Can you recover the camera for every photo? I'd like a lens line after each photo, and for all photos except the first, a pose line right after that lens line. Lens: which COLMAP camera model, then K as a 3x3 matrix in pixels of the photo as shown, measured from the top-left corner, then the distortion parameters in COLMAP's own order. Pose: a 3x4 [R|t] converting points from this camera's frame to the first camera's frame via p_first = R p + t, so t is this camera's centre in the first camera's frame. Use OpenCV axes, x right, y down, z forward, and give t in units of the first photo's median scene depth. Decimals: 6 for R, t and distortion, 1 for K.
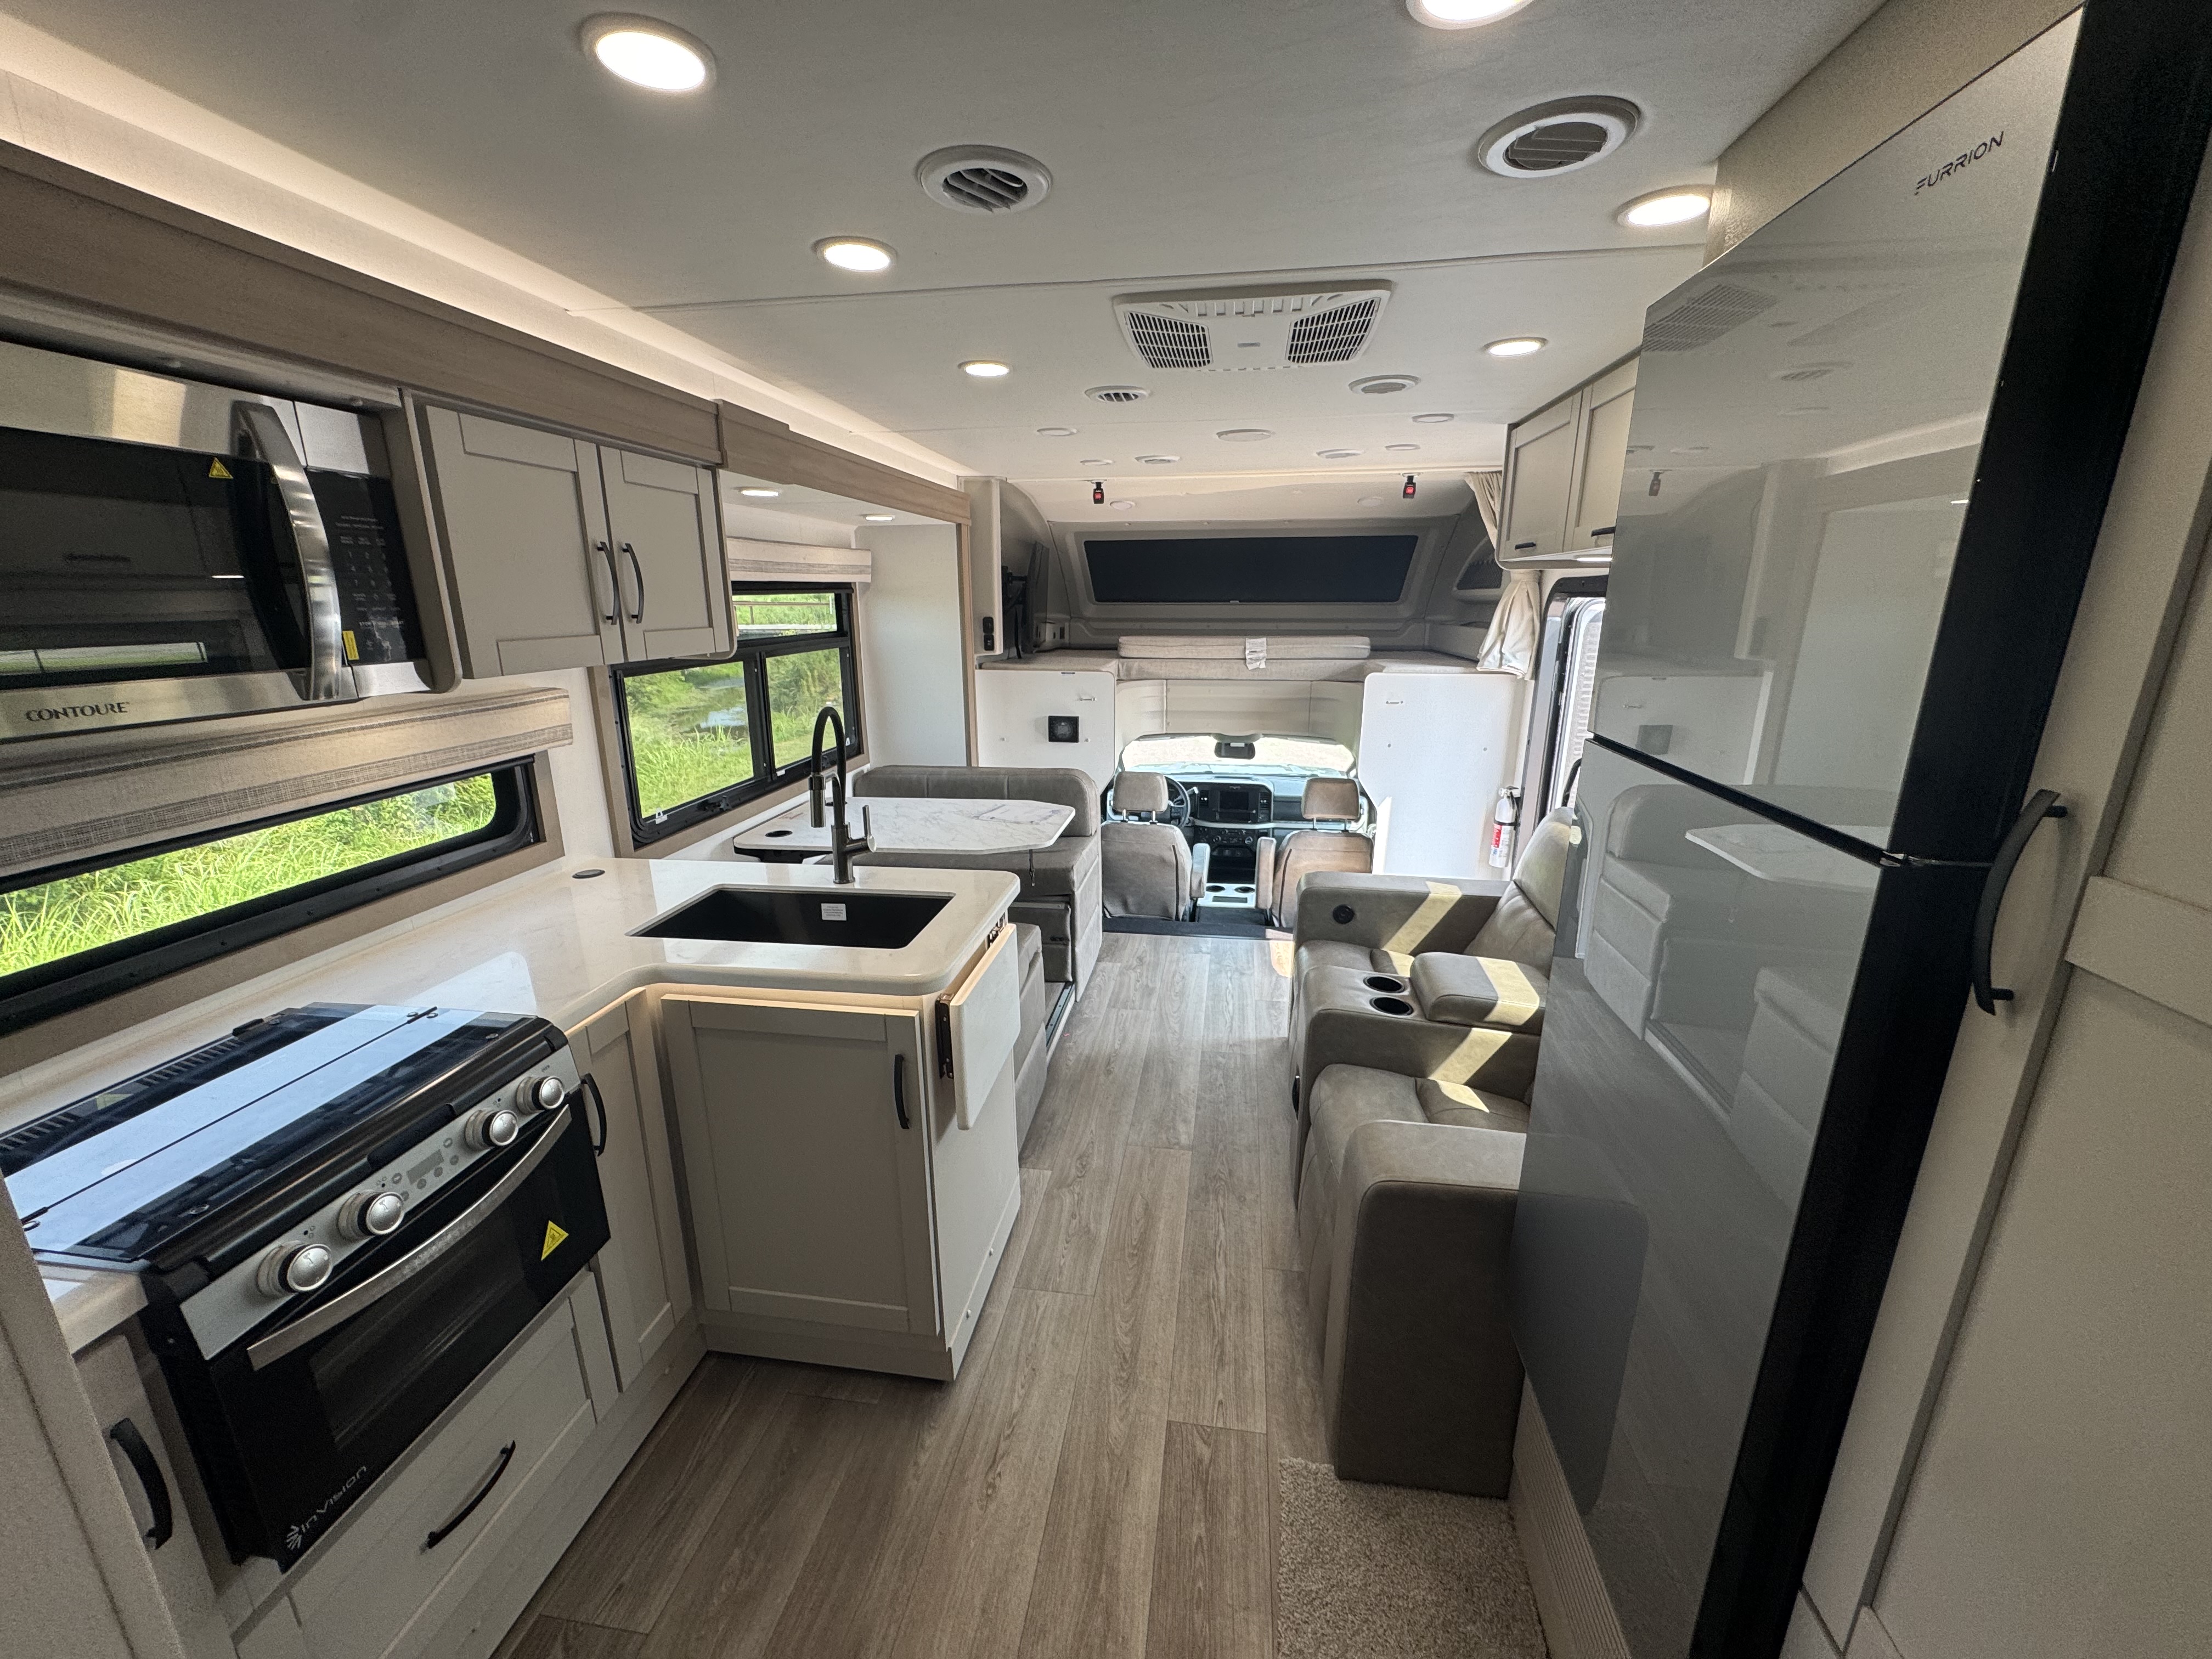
lens RADIAL K [[880.5, 0, 1103.4], [0, 880.5, 829.3], [0, 0, 1]] dist [-0.003649, 0.000039]
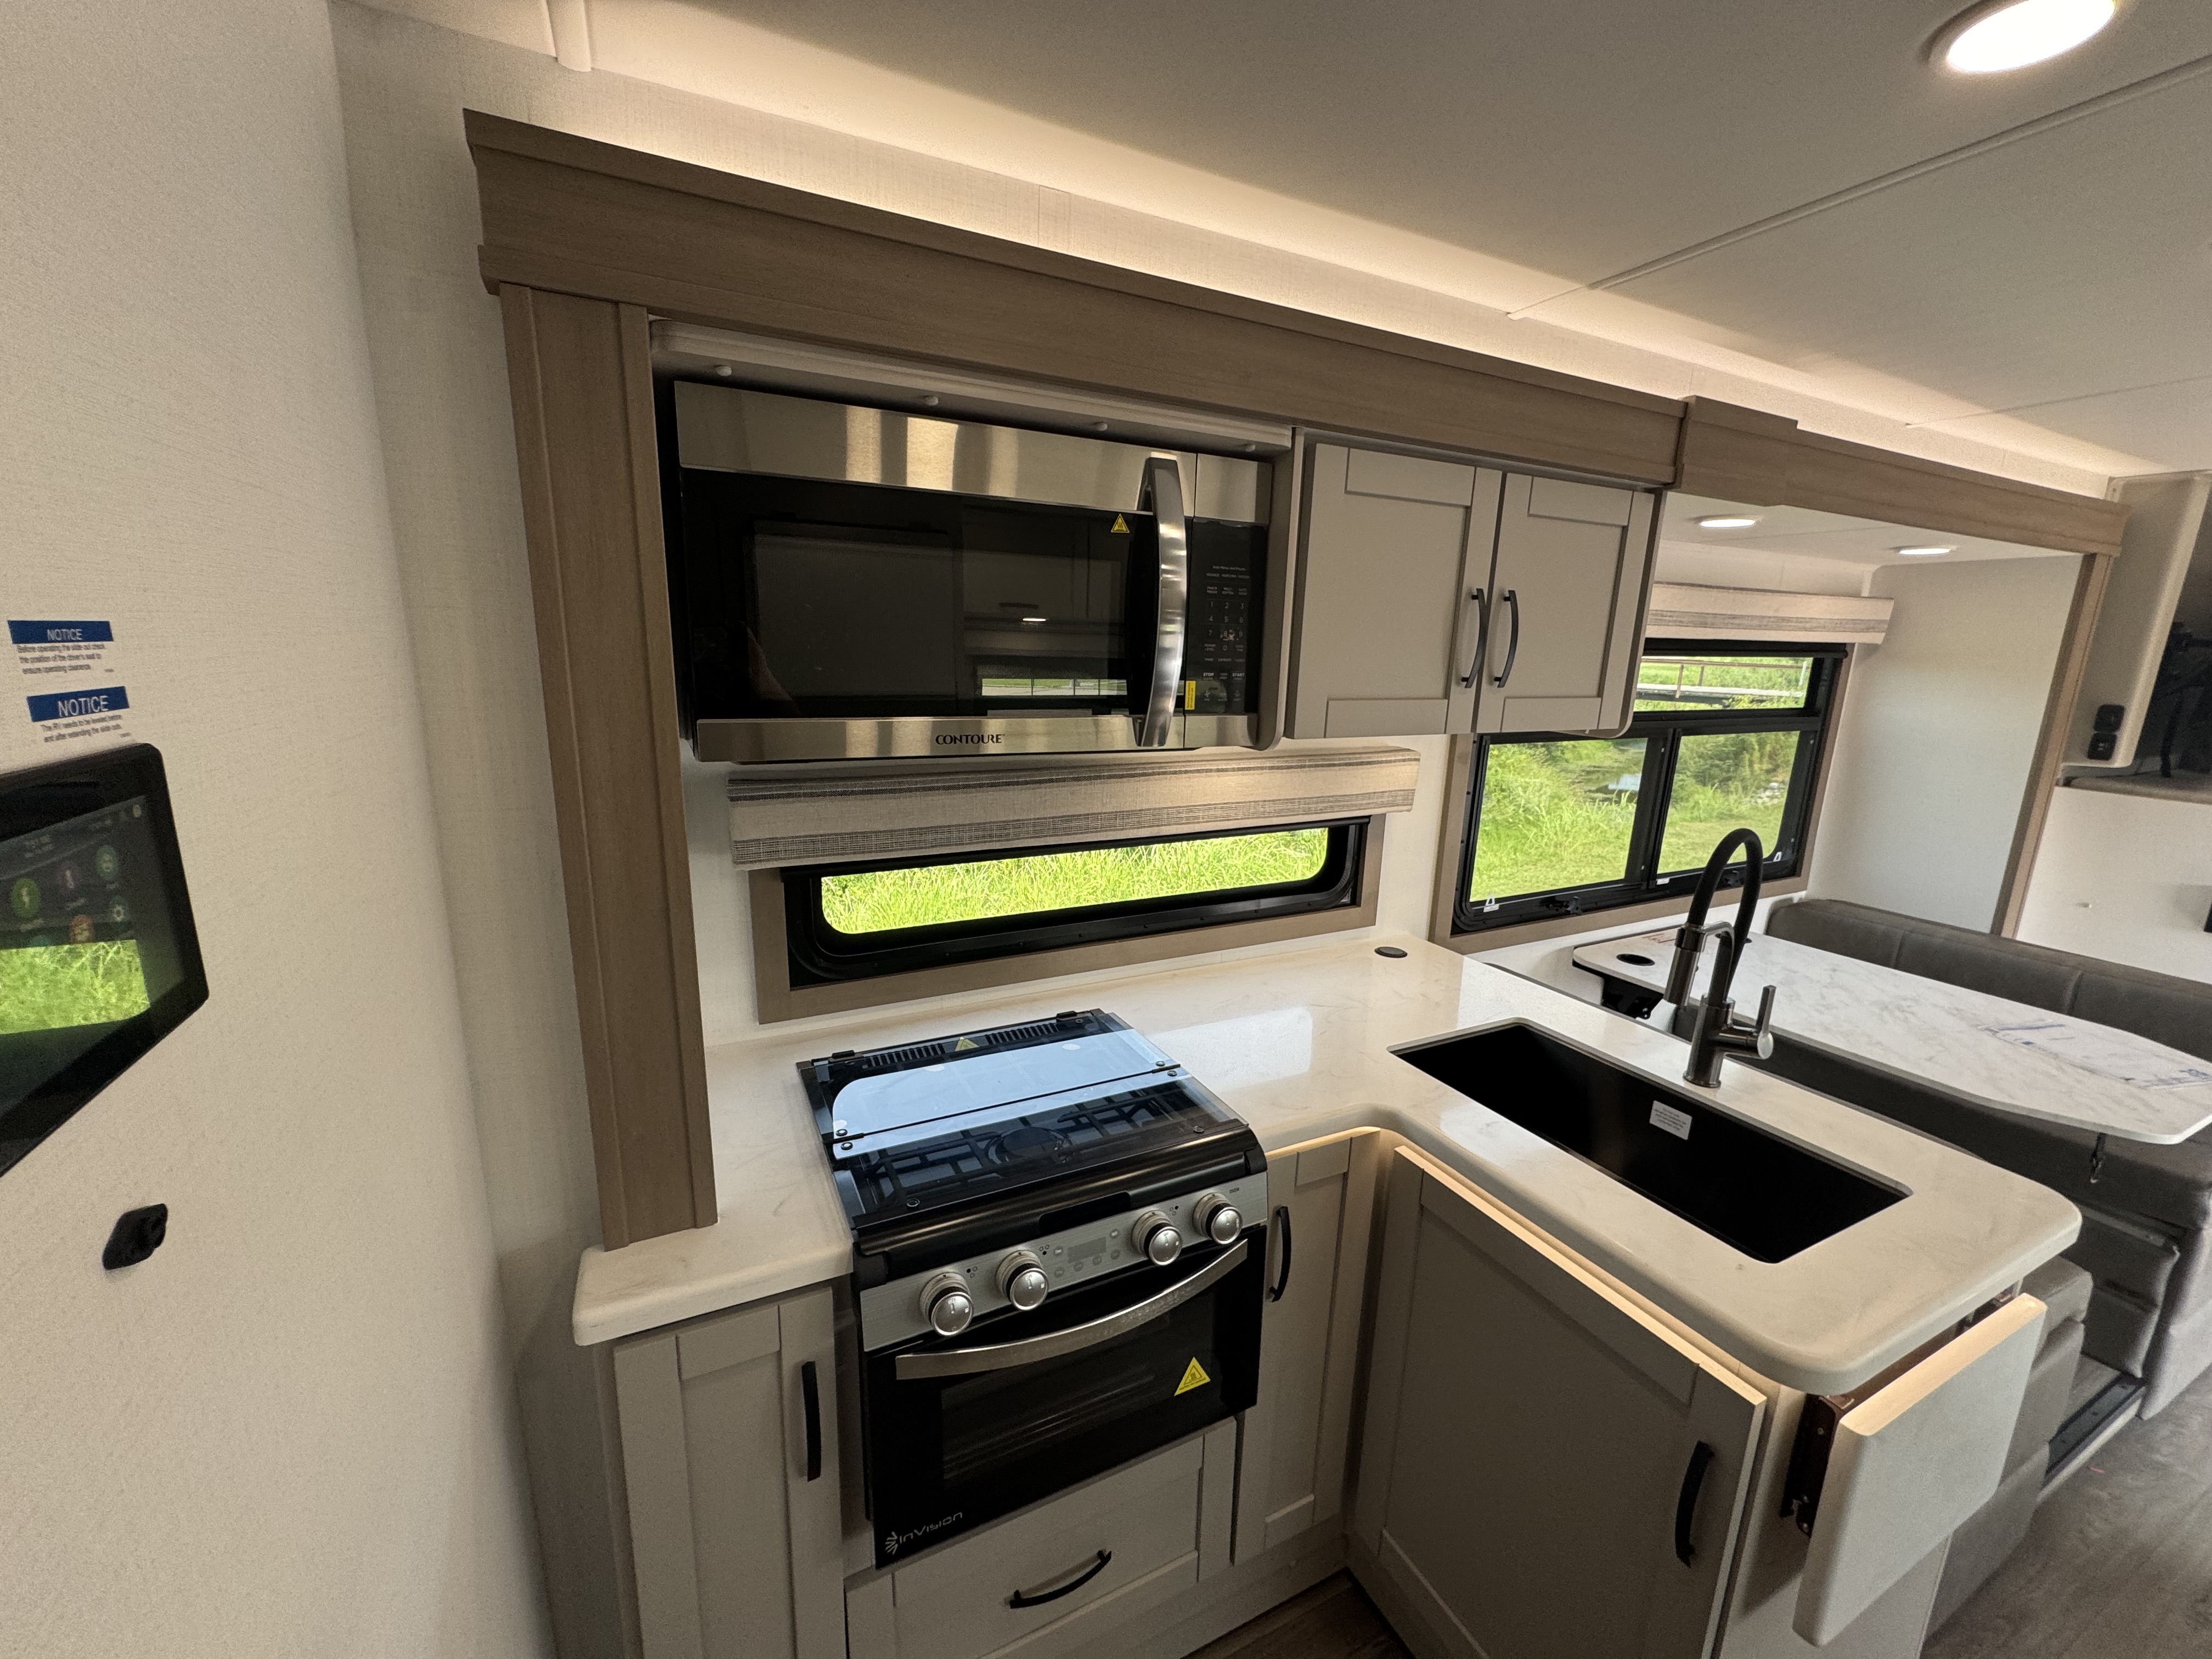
lens RADIAL K [[877.8, 0, 1098.2], [0, 877.8, 829.5], [0, 0, 1]] dist [-0.002984, -0.000236]
pose [[0.567113, 0.191064, -0.801172, -0.050278], [-0.237682, 0.969303, 0.062916, -0.053054], [0.788600, 0.154744, 0.595117, 0.186852]]
